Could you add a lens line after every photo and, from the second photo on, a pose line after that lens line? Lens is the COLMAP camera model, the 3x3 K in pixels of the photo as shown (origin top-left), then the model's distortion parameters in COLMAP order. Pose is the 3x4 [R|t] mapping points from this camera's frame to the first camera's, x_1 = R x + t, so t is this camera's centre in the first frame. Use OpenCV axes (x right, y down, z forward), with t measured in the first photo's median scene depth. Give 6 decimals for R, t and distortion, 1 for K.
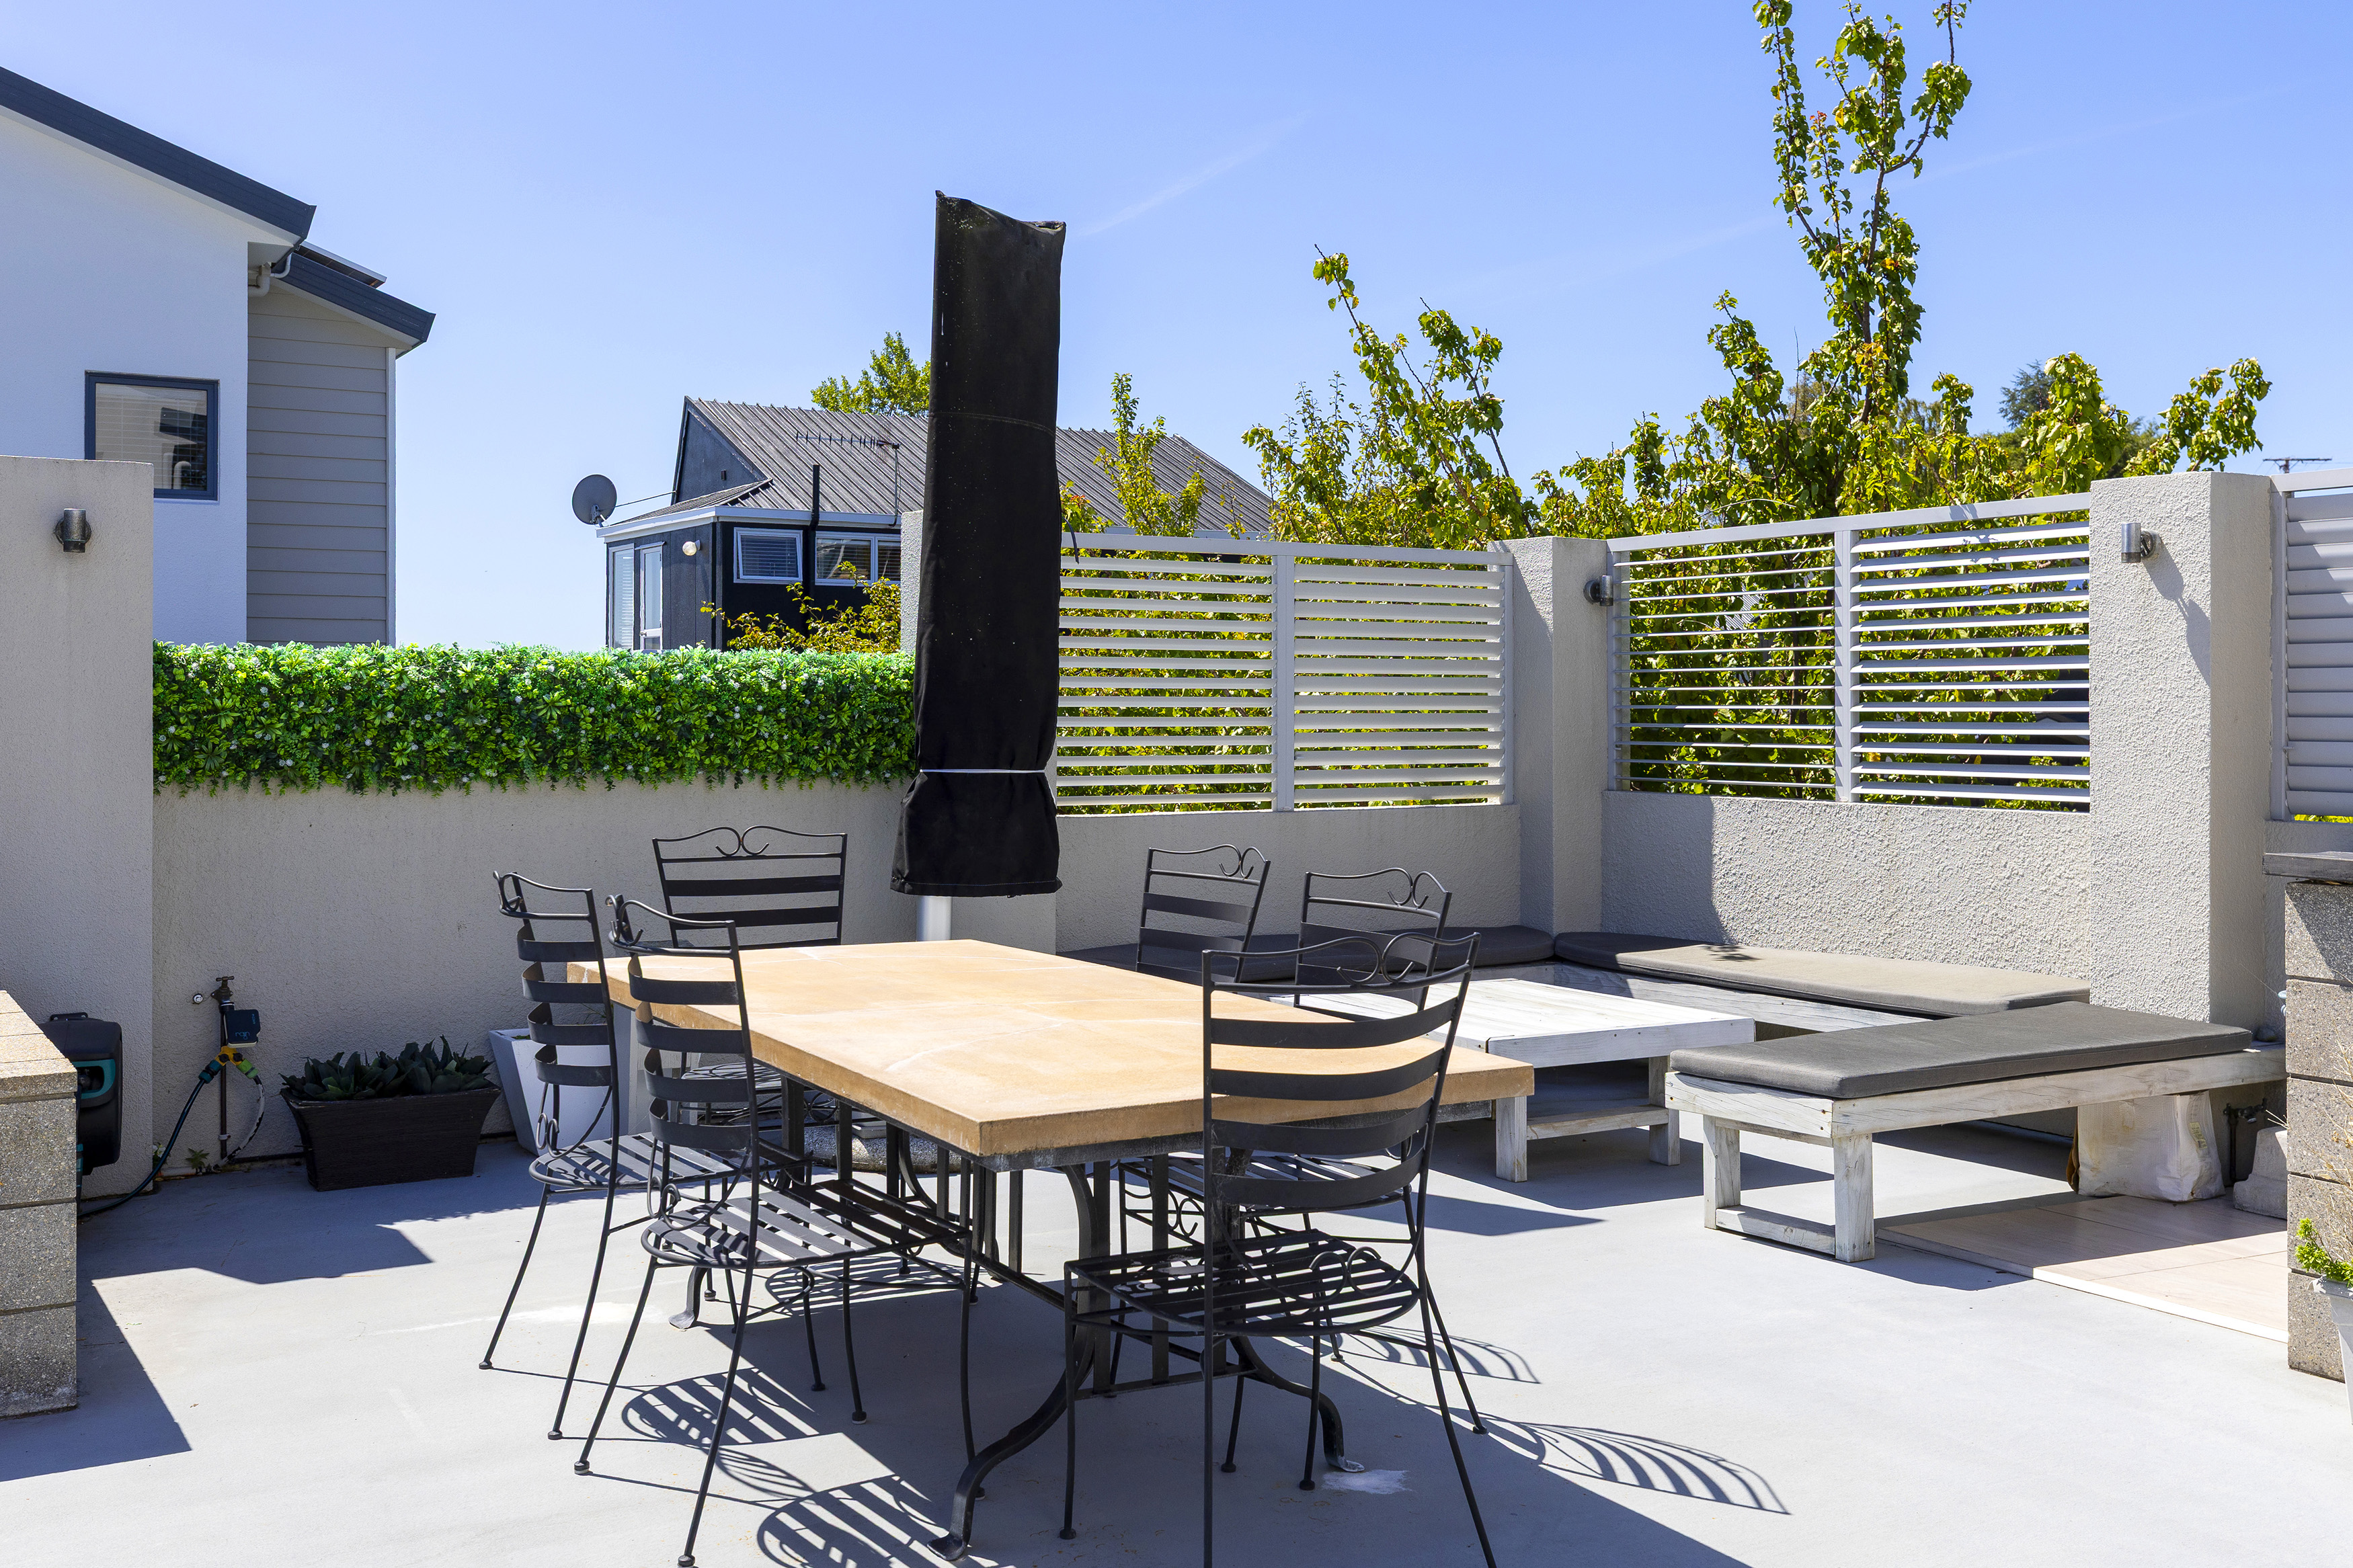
lens RADIAL K [[2248.8, 0, 1176.9], [0, 2248.8, 693.0], [0, 0, 1]] dist [-0.002741, -0.002026]
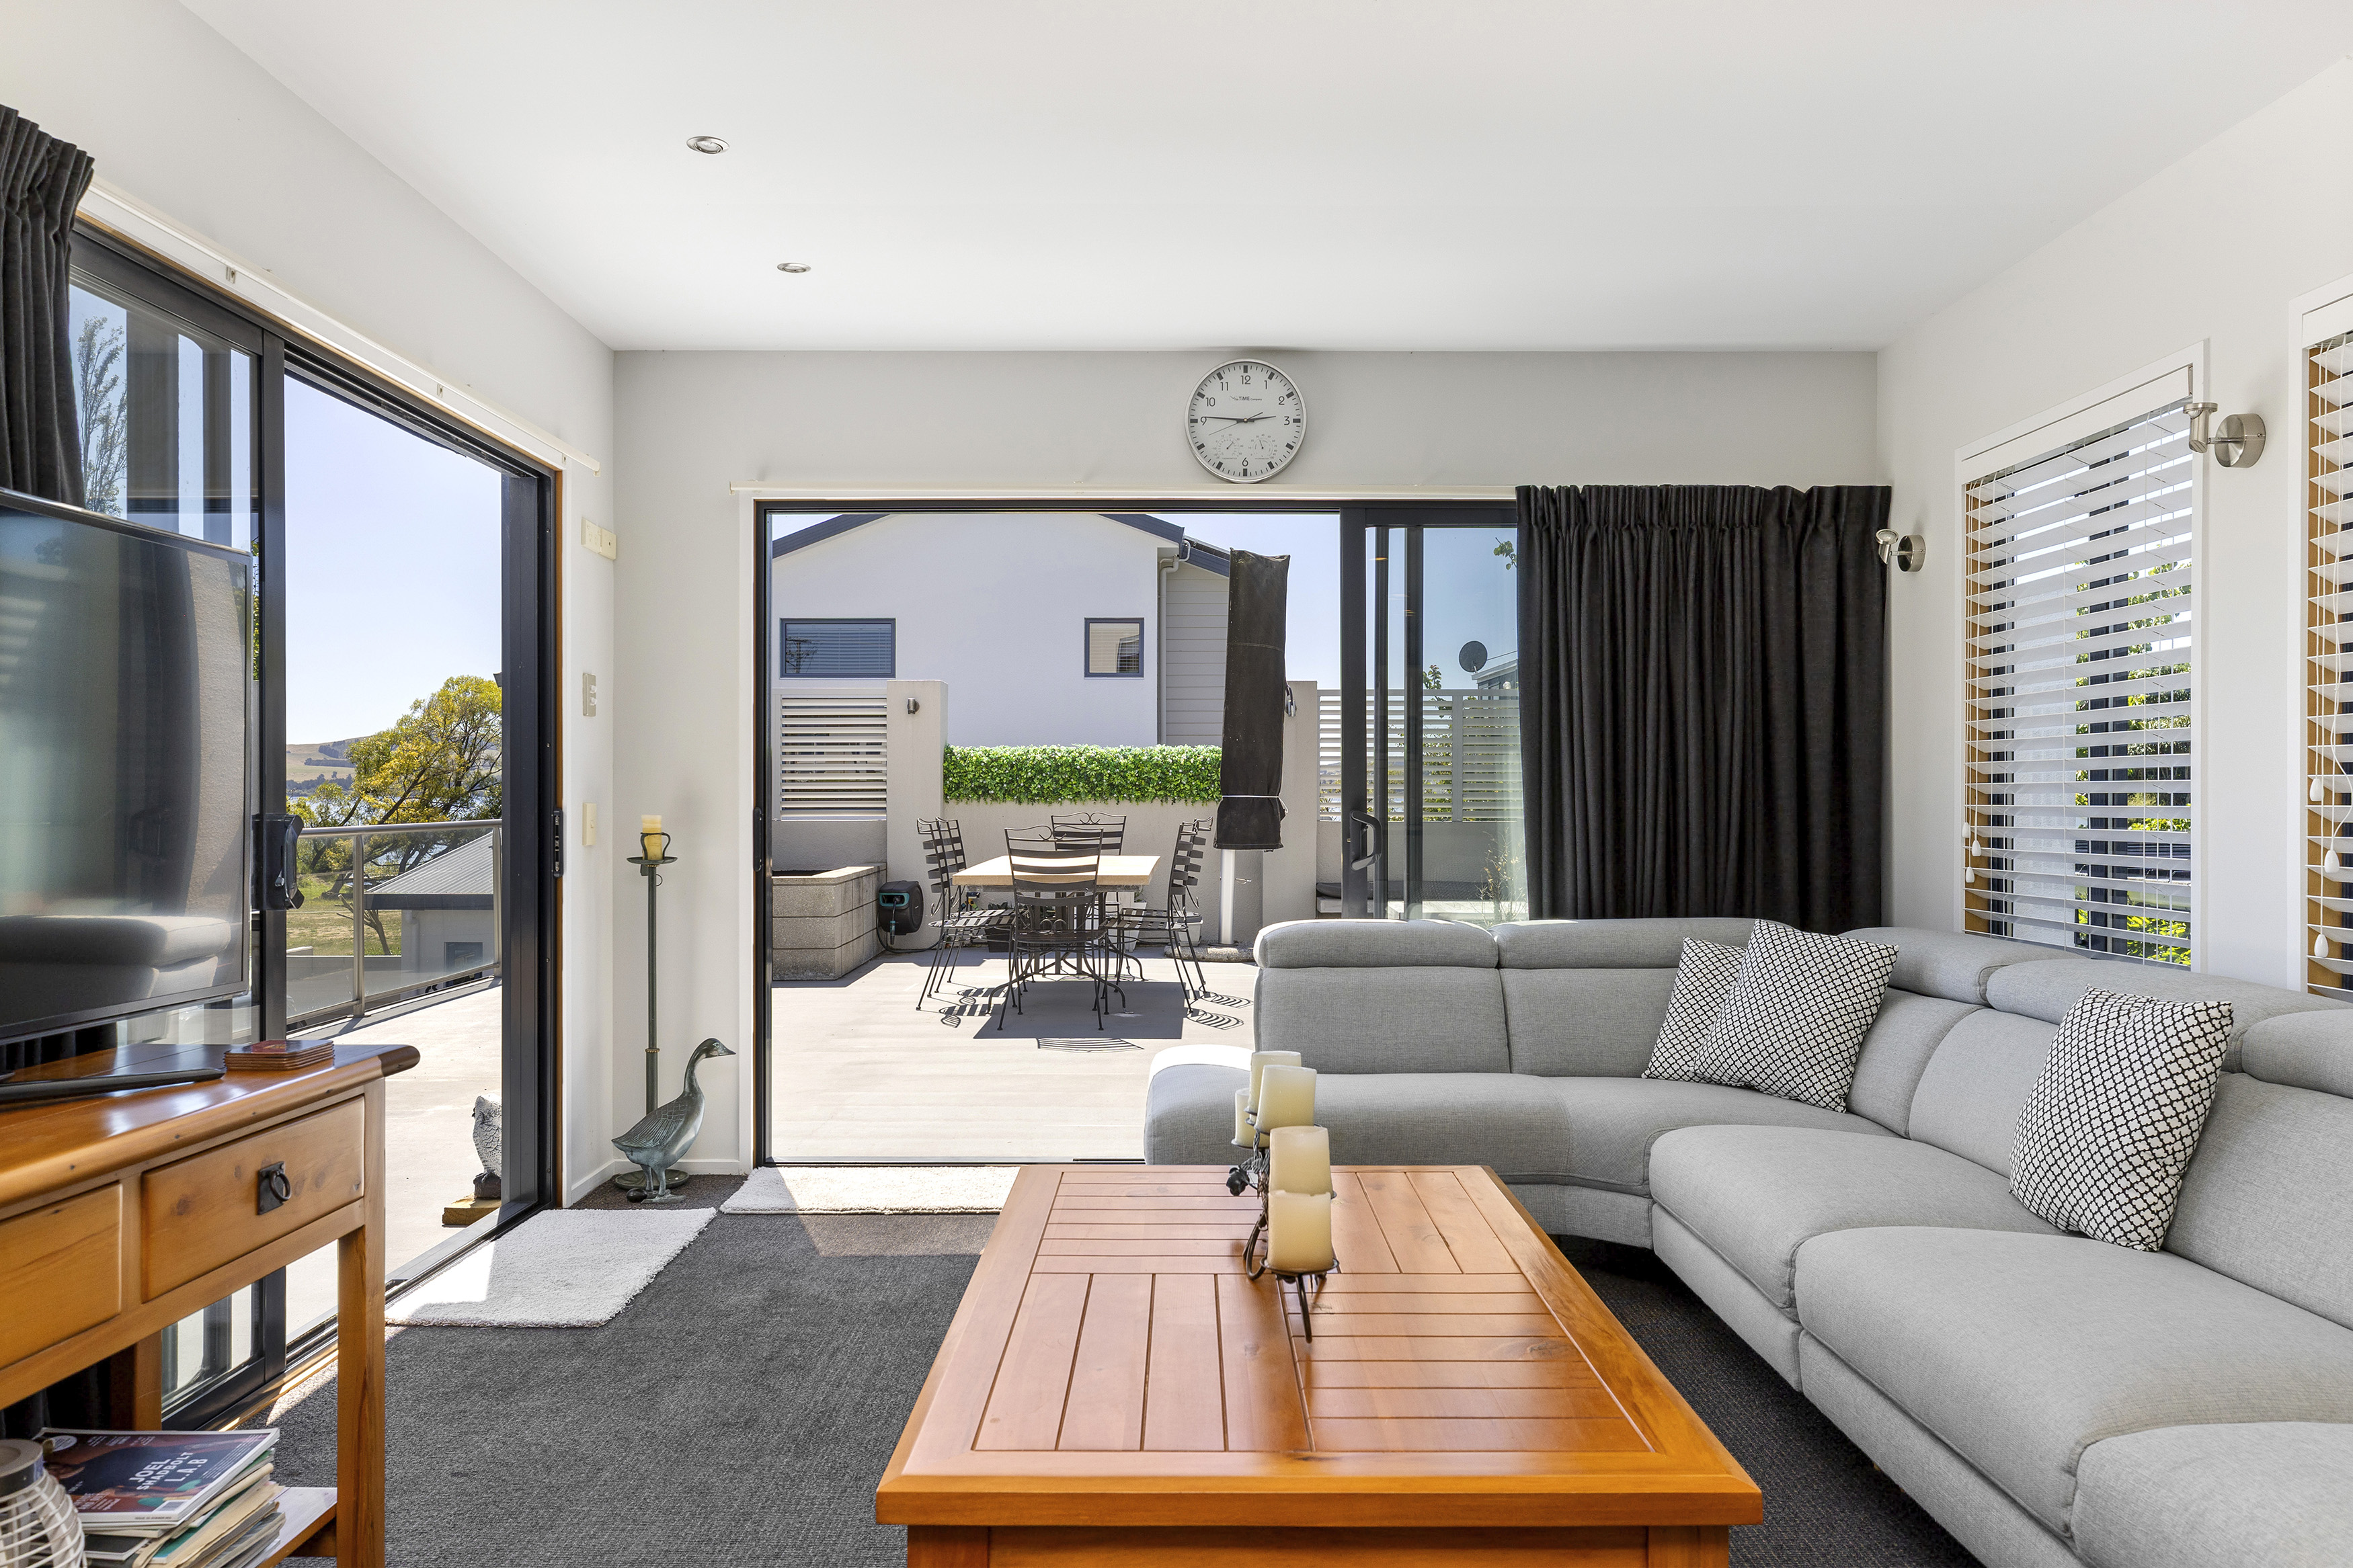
lens RADIAL K [[1605.4, 0, 1176.5], [0, 1605.4, 784.0], [0, 0, 1]] dist [0.000874, 0.002665]
pose [[0.857998, -0.004932, -0.513629, 0.707100], [0.005466, 0.999985, -0.000471, 0.022718], [0.513623, -0.002404, 0.858012, -0.463388]]
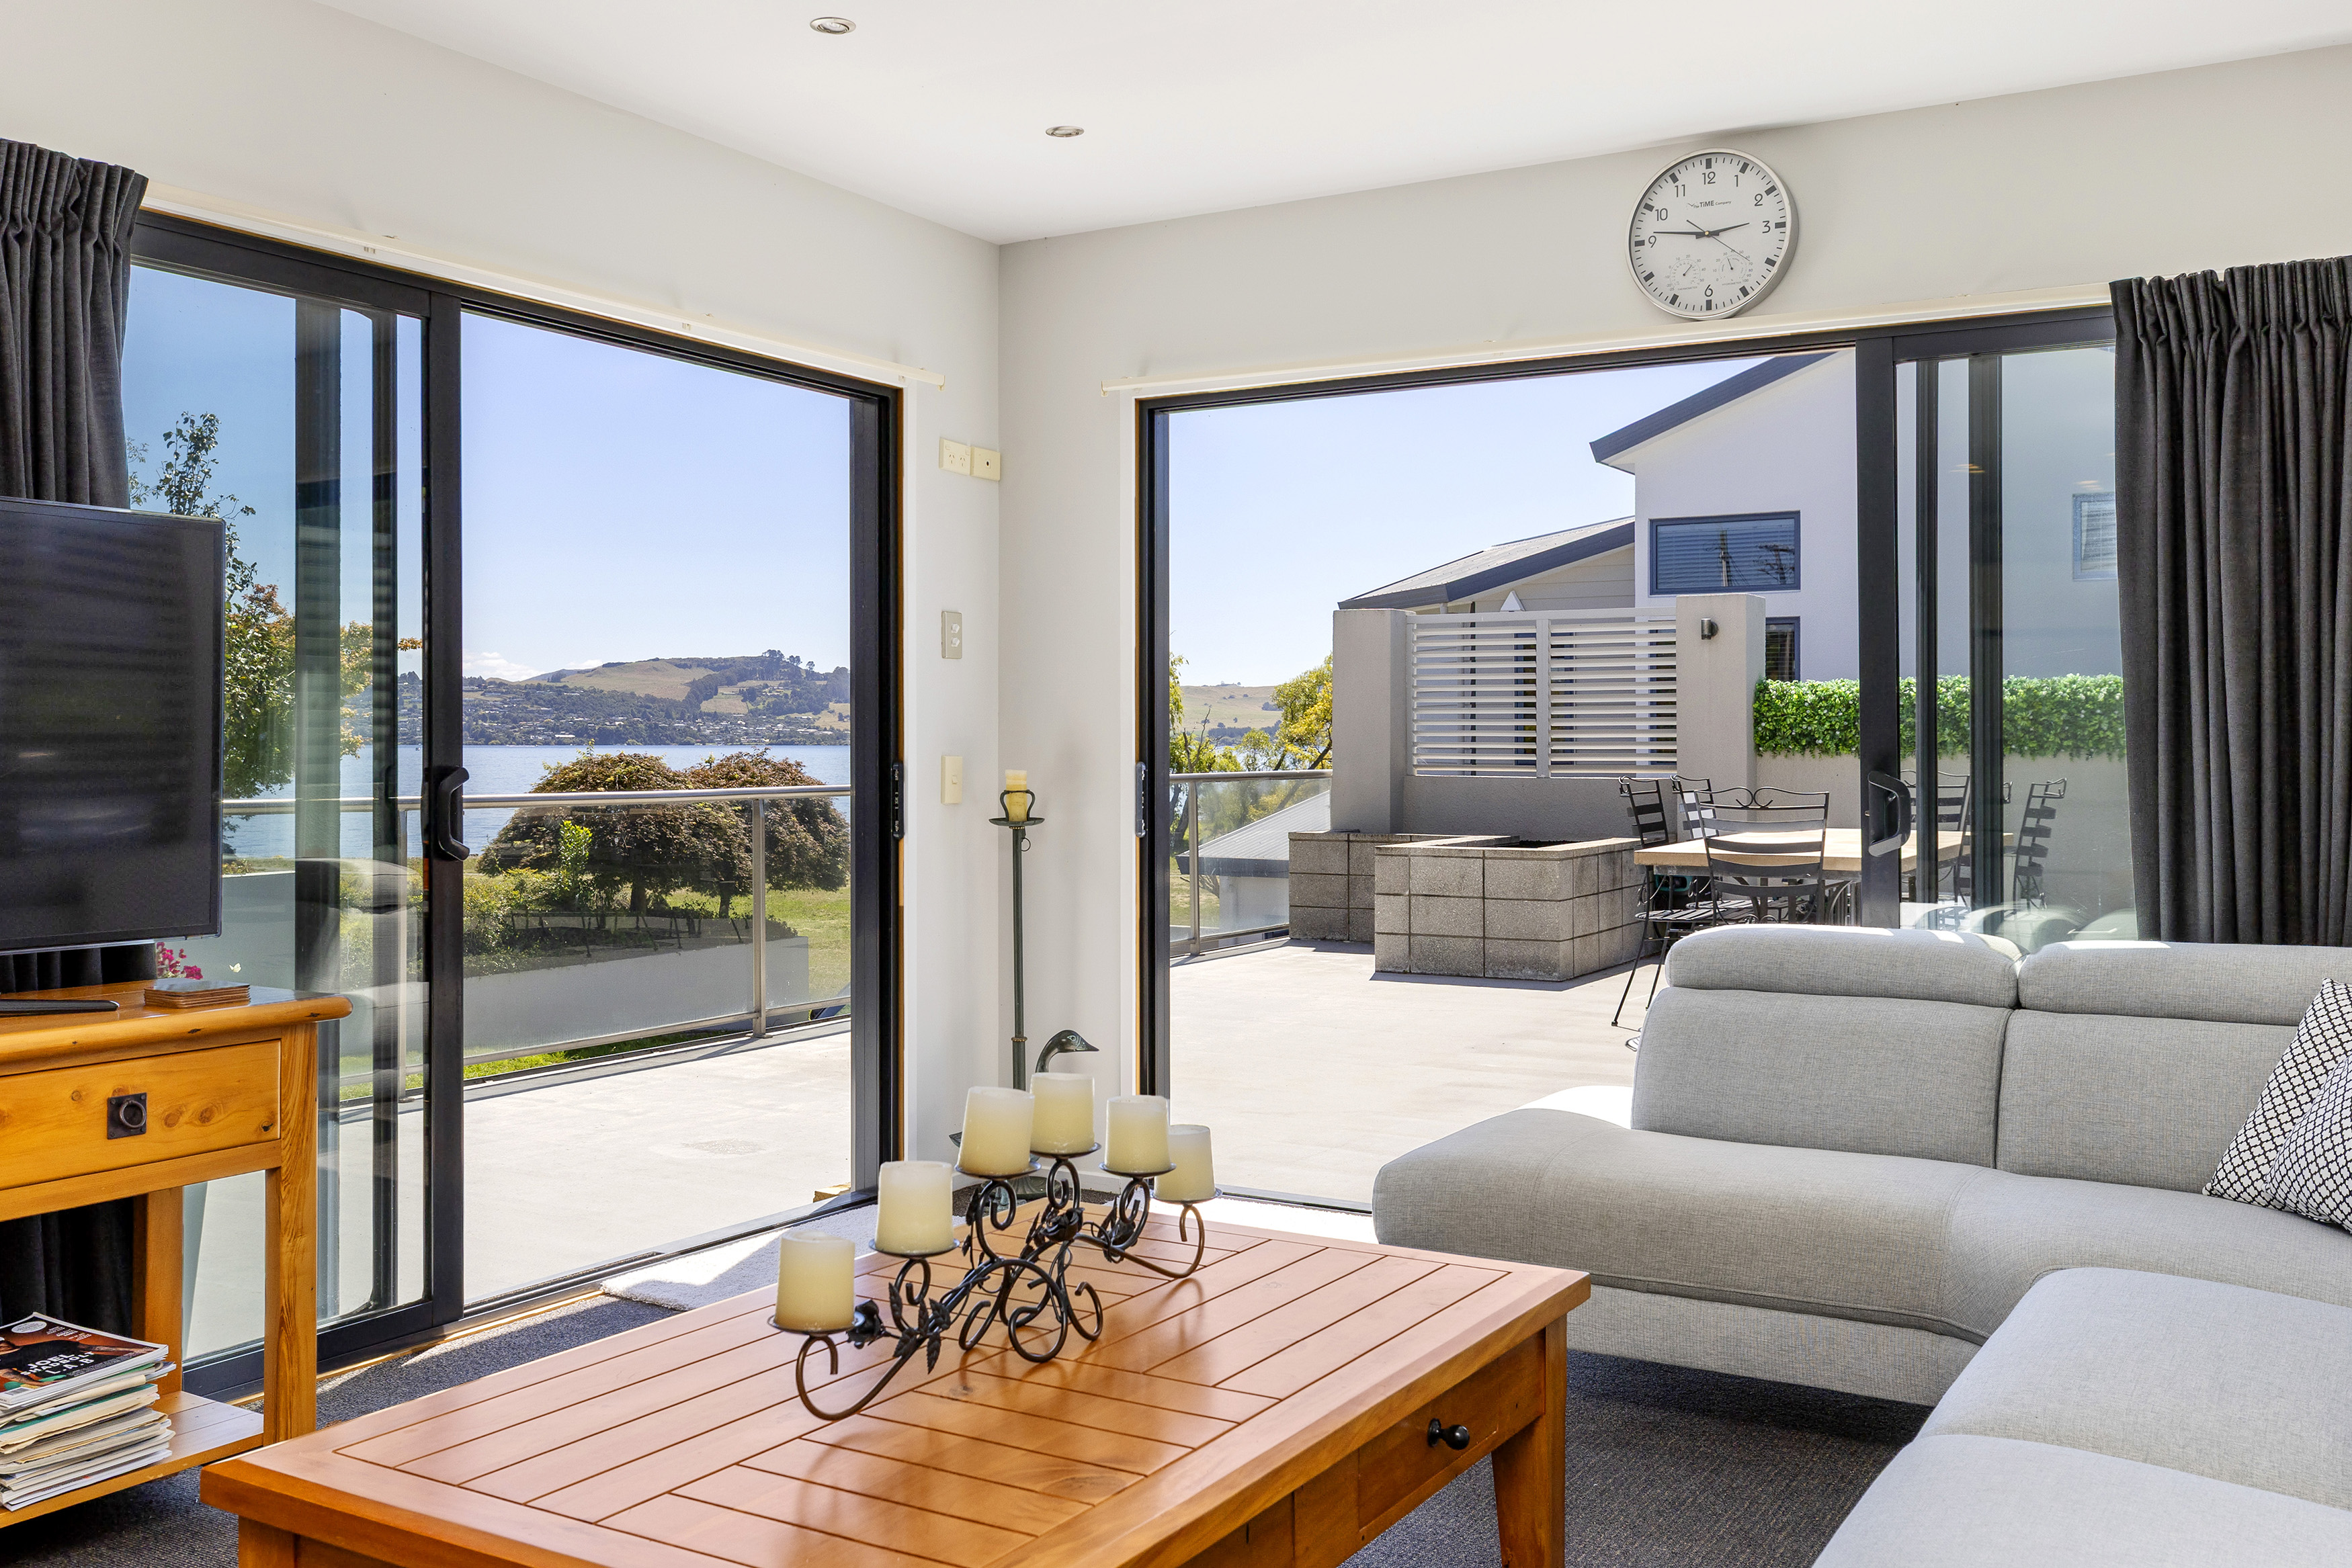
lens RADIAL K [[2067.8, 0, 1176.4], [0, 2067.8, 712.6], [0, 0, 1]] dist [0.001281, -0.008272]
pose [[0.474123, -0.014163, -0.880345, 0.862072], [0.006918, 0.999900, -0.012361, 0.022915], [0.880432, -0.000229, 0.474173, -0.313640]]
